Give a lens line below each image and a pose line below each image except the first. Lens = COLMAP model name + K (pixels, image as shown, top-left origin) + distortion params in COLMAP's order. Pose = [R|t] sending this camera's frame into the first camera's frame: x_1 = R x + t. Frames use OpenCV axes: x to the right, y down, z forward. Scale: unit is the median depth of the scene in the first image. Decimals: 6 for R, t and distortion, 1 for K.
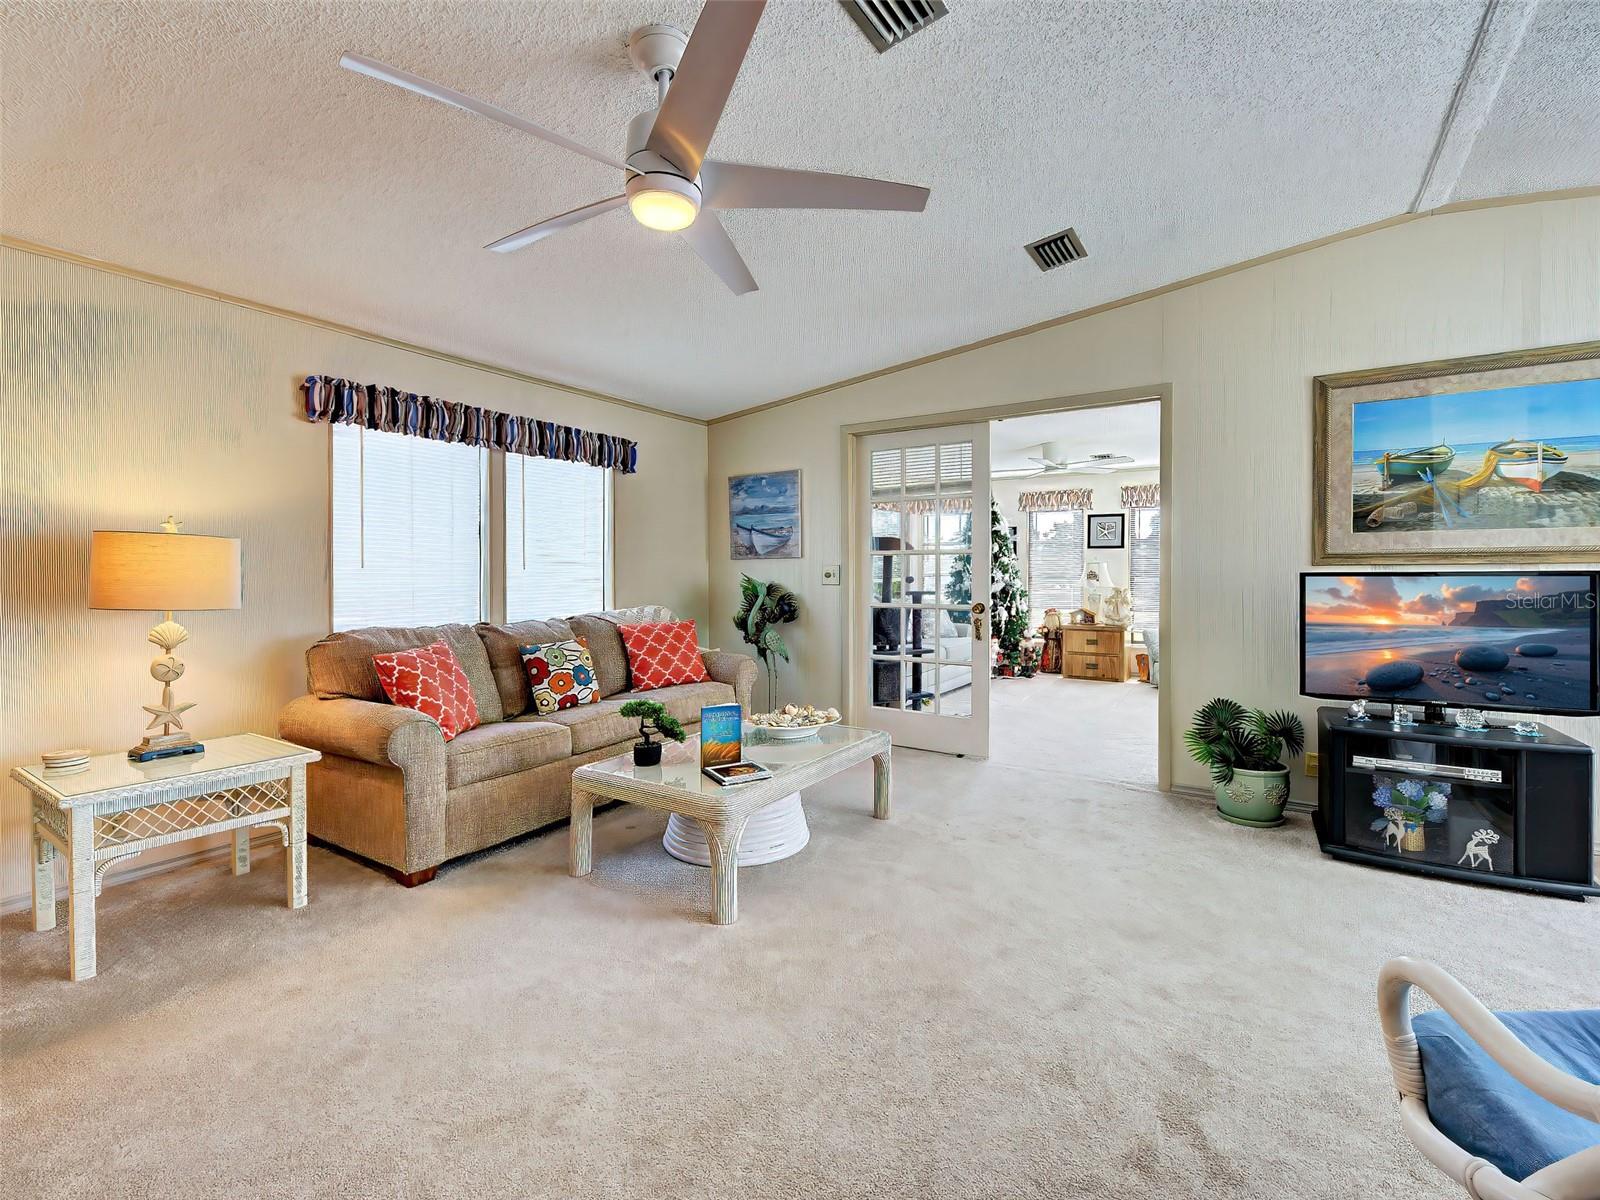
lens RADIAL K [[727.6, 0, 797.1], [0, 727.6, 592.2], [0, 0, 1]] dist [0.008823, -0.002877]
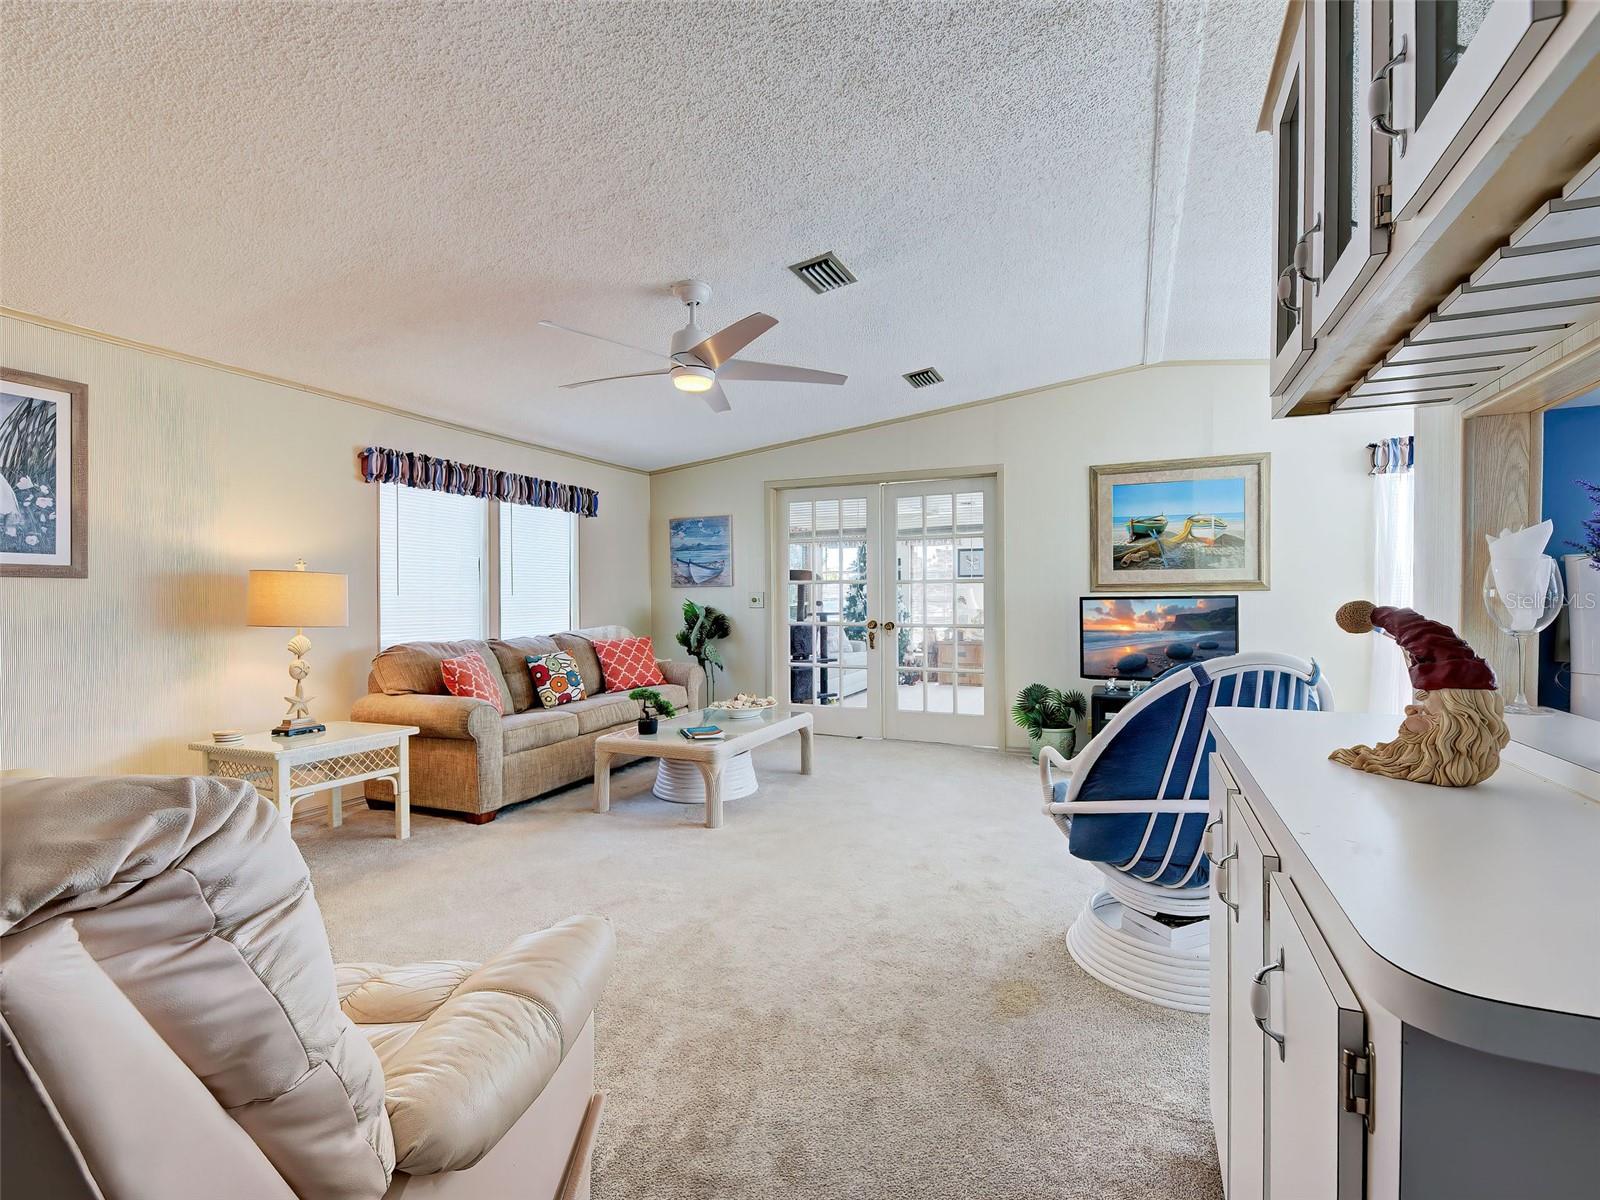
lens RADIAL K [[727.6, 0, 804.6], [0, 727.6, 612.2], [0, 0, 1]] dist [0.008823, -0.002877]
pose [[0.987079, -0.006300, 0.160108, -0.106207], [0.007377, 0.999954, -0.006132, 0.008688], [-0.160062, 0.007234, 0.987080, -0.367247]]
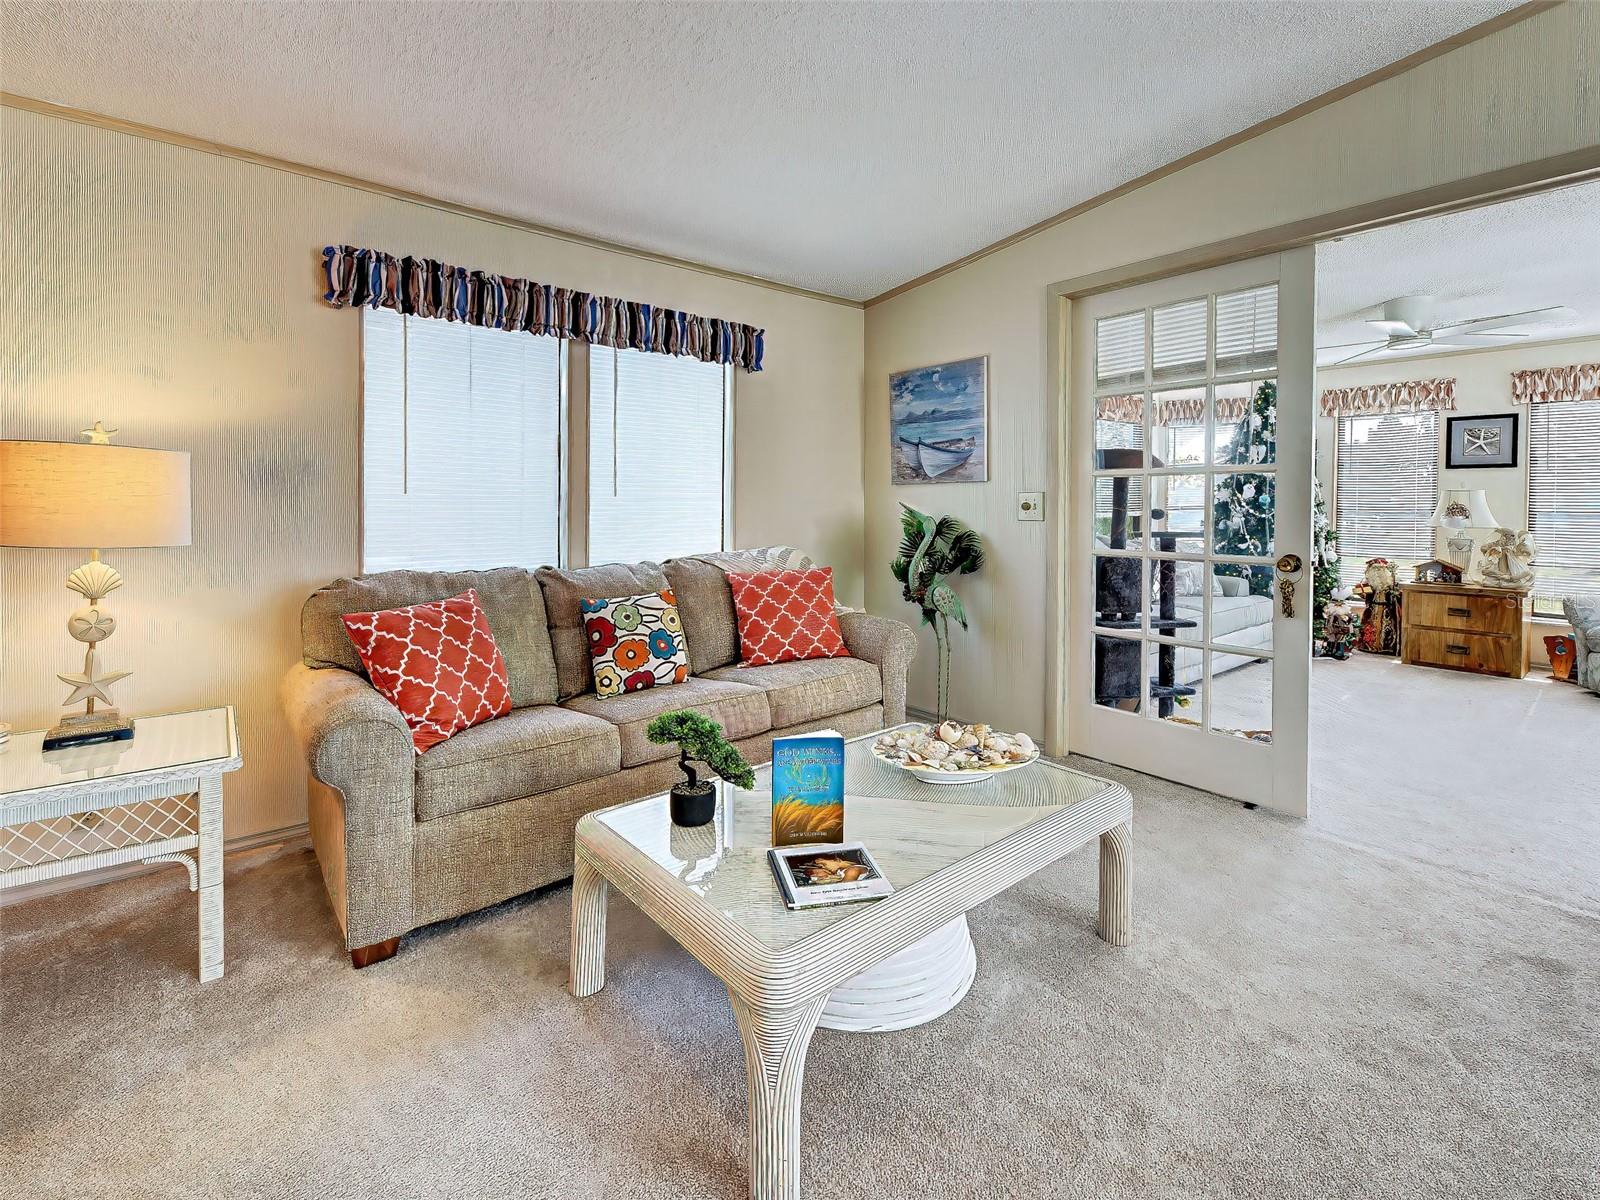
lens RADIAL K [[786.2, 0, 778.3], [0, 786.2, 506.1], [0, 0, 1]] dist [0.019269, -0.000058]
pose [[0.961593, 0.008502, -0.274348, 0.029659], [-0.014429, 0.999704, -0.019590, -0.008703], [0.274101, 0.022796, 0.961431, 0.306168]]
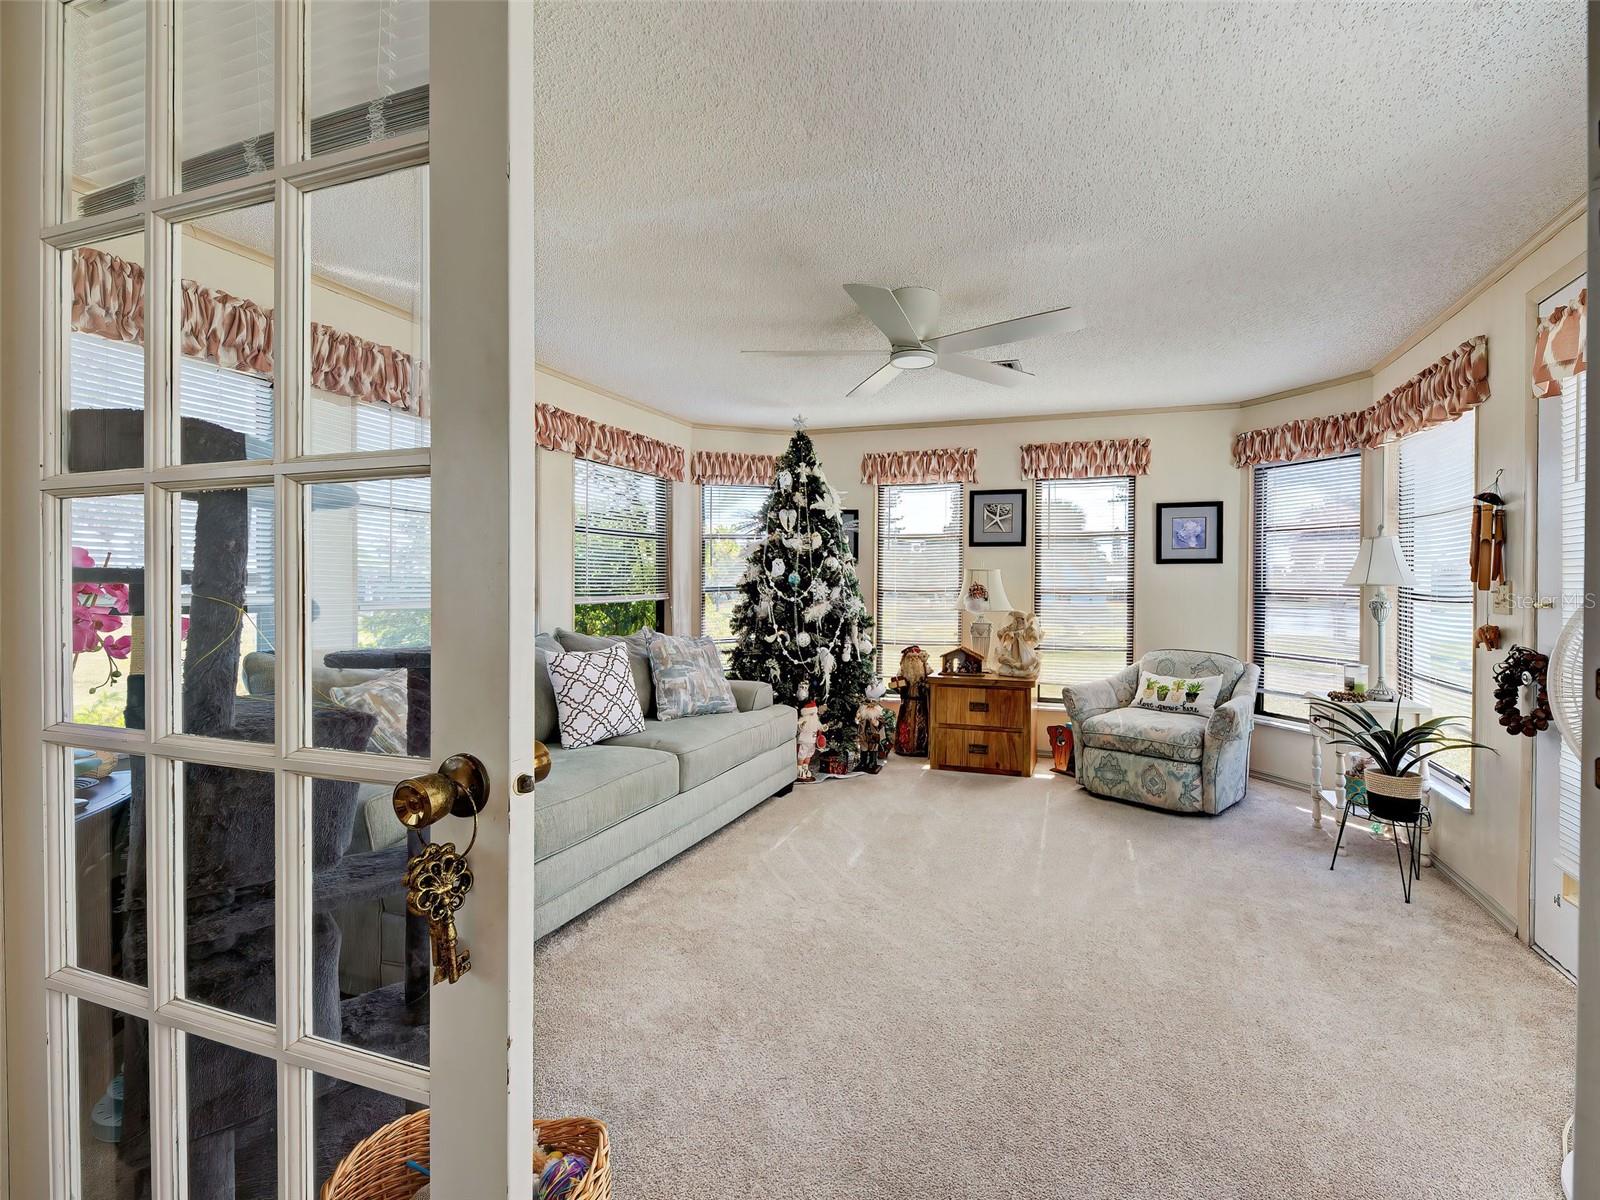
lens RADIAL K [[727.6, 0, 905.4], [0, 727.6, 591.5], [0, 0, 1]] dist [0.008823, -0.002877]
pose [[0.948790, 0.003712, 0.315885, 0.370622], [0.002398, 0.999818, -0.018950, -0.027013], [-0.315898, 0.018737, 0.948608, 1.033211]]
